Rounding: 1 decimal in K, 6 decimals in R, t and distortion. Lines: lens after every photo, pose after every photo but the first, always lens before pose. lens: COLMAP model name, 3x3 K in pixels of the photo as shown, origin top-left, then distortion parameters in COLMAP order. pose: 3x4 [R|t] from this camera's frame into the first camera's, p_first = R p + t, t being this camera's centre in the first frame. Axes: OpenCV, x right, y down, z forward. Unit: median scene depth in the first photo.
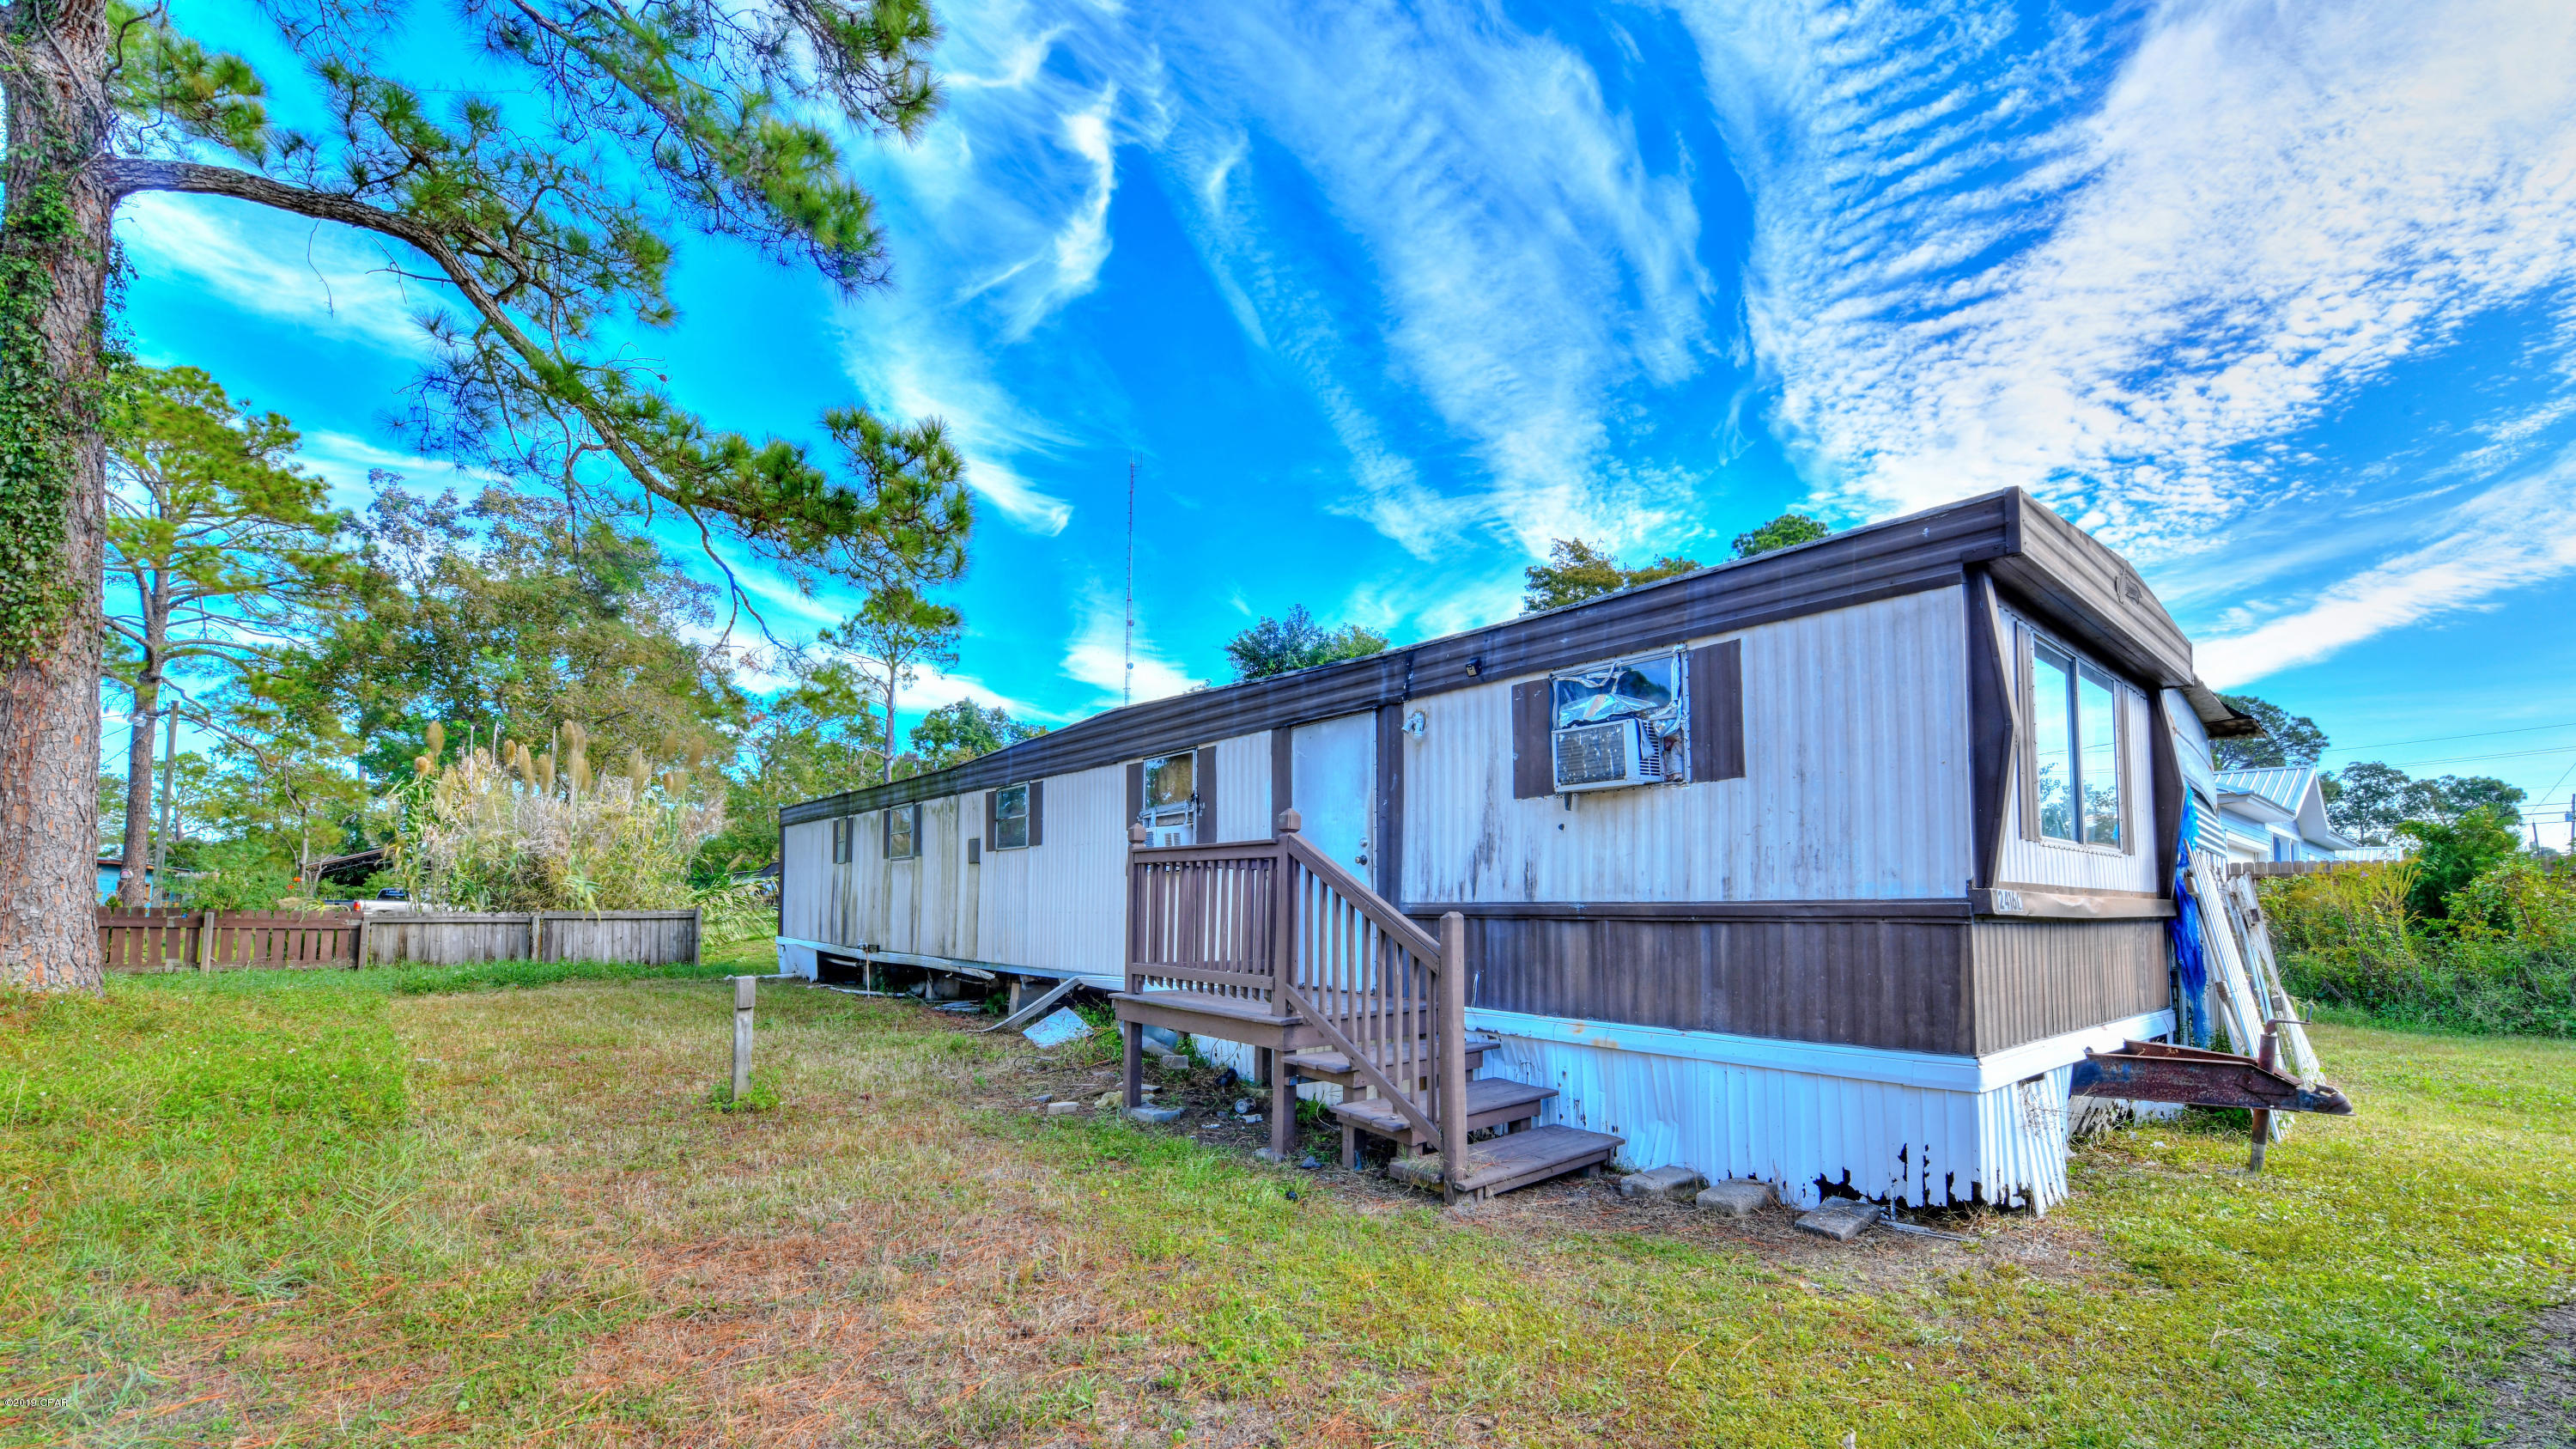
lens RADIAL K [[1033.2, 0, 1282.3], [0, 1033.2, 851.8], [0, 0, 1]] dist [-0.020977, -0.000062]
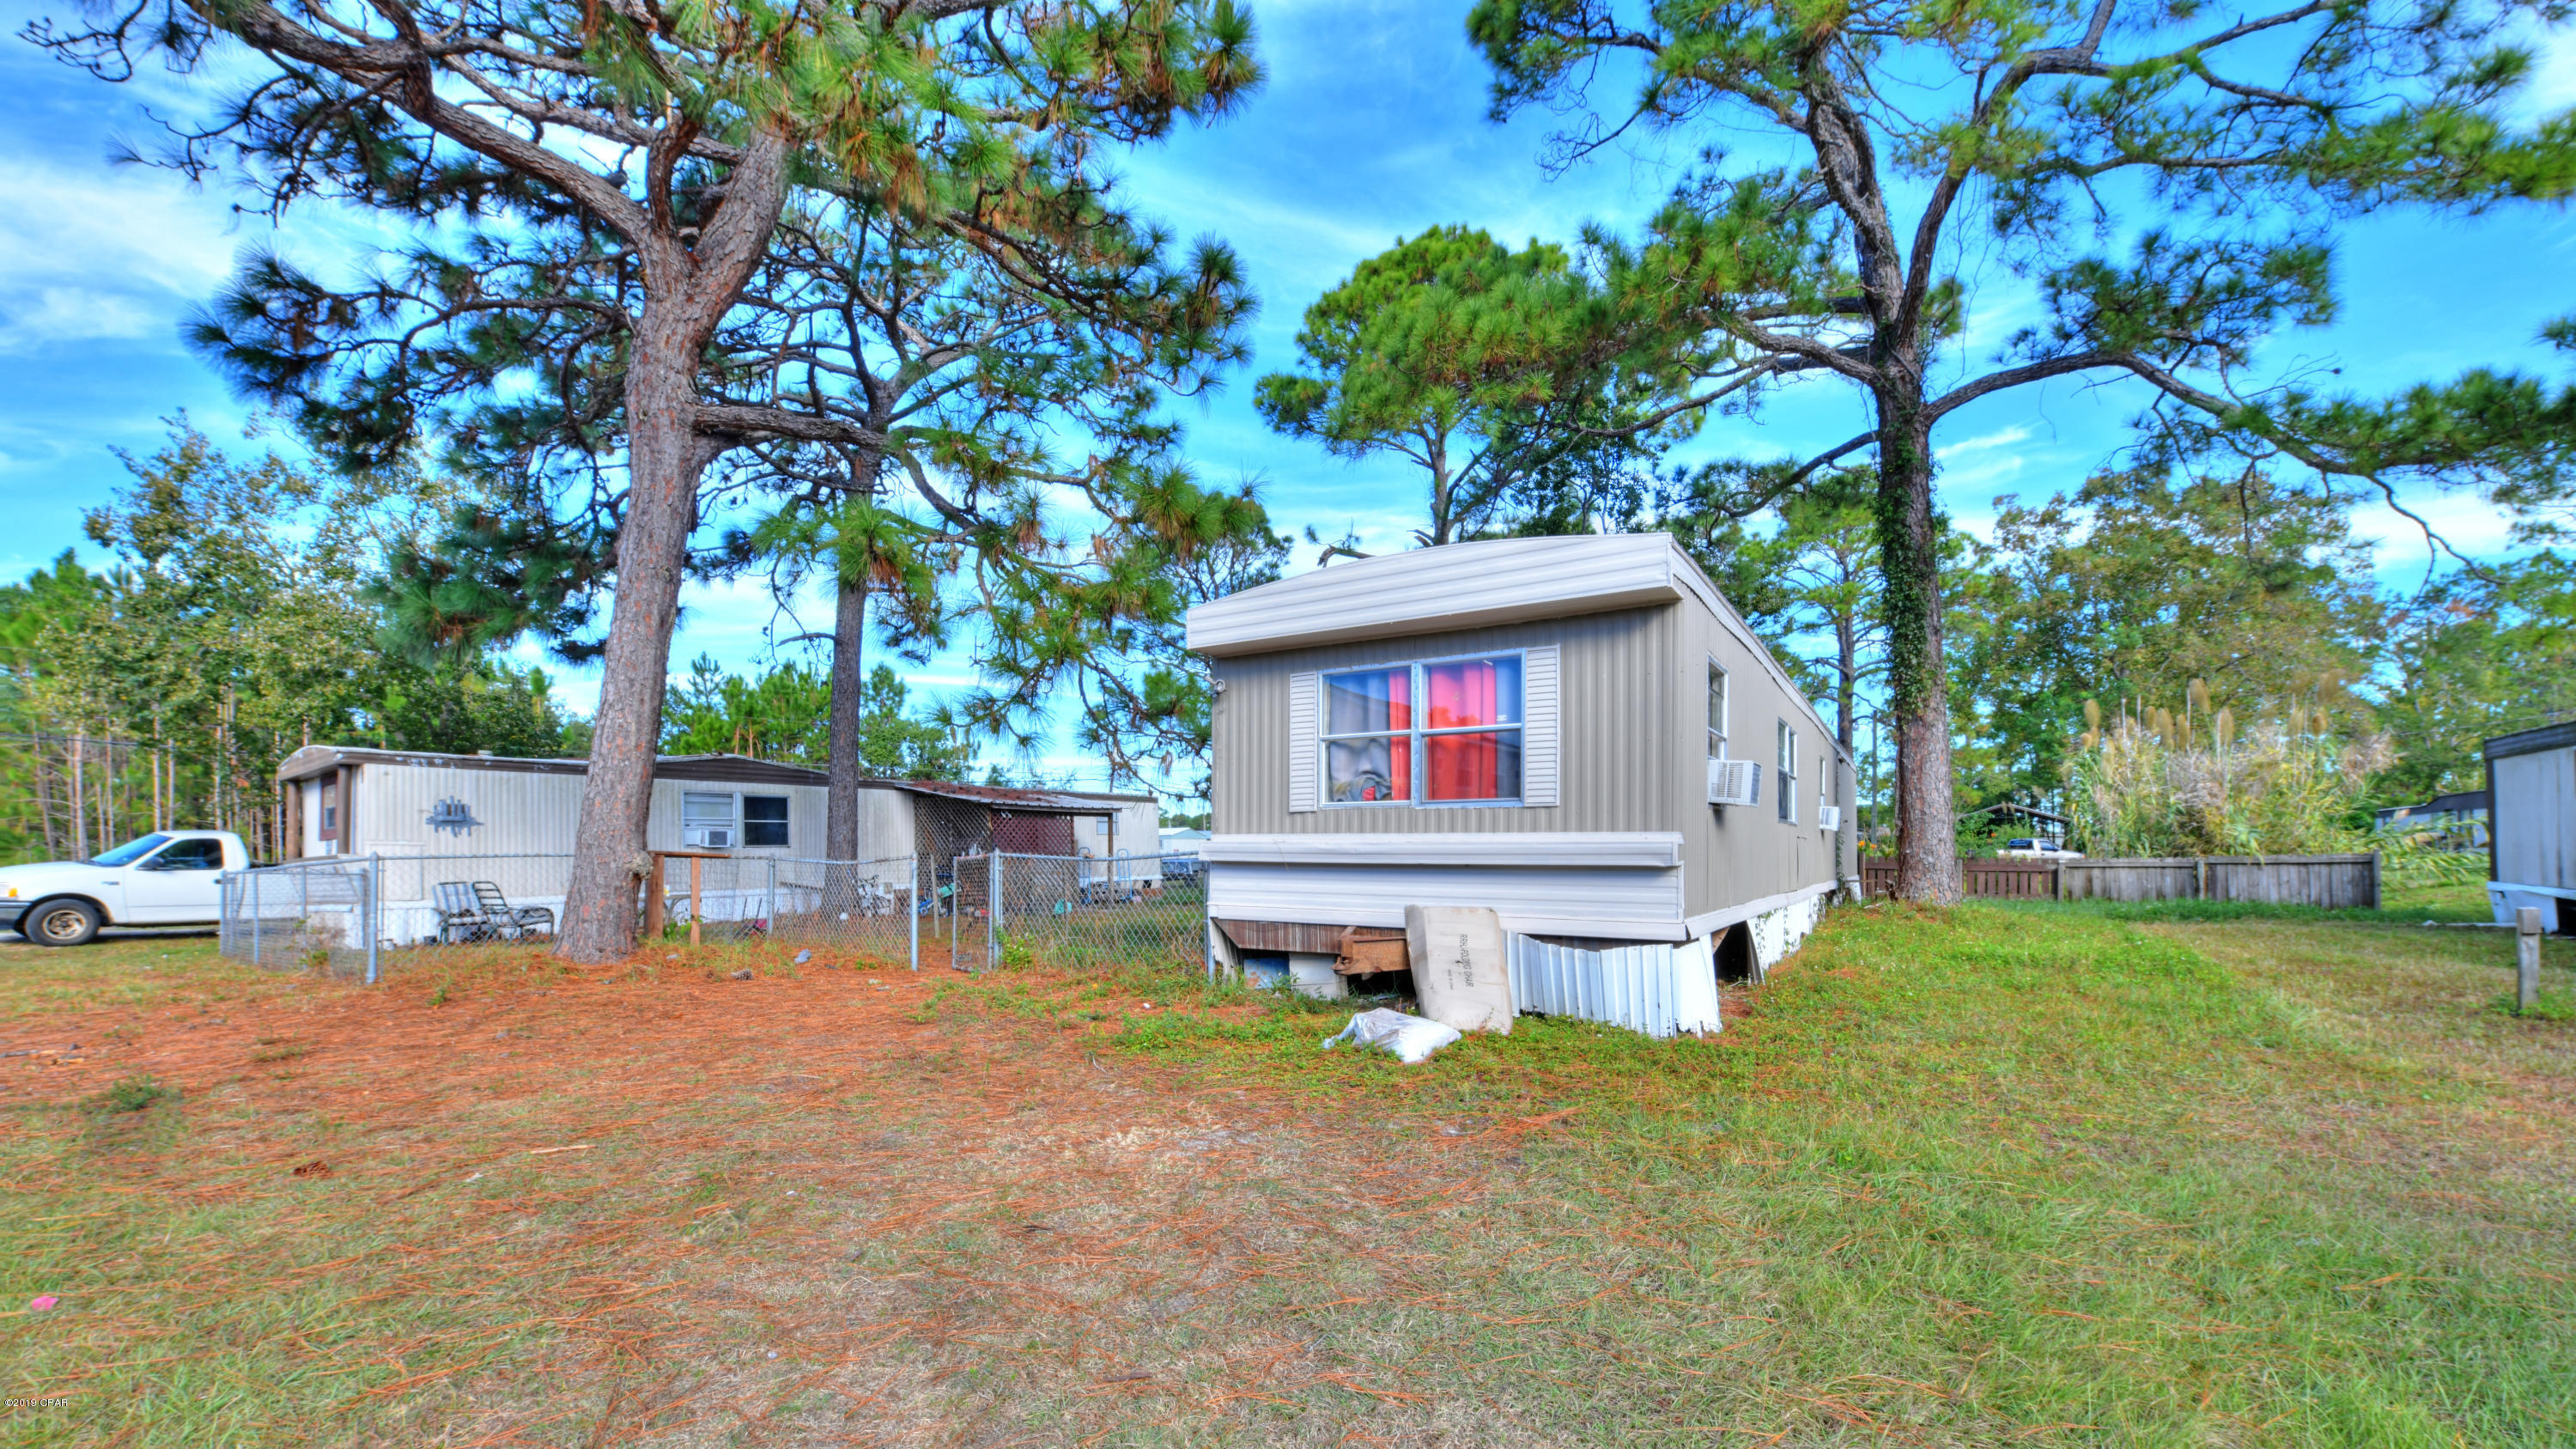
lens RADIAL K [[1033.2, 0, 1282.3], [0, 1033.2, 851.8], [0, 0, 1]] dist [-0.020977, -0.000062]
pose [[0.265221, -0.010580, -0.964130, 0.086112], [0.062007, 0.998057, 0.006105, -0.017030], [0.962192, -0.061402, 0.265362, -0.276298]]
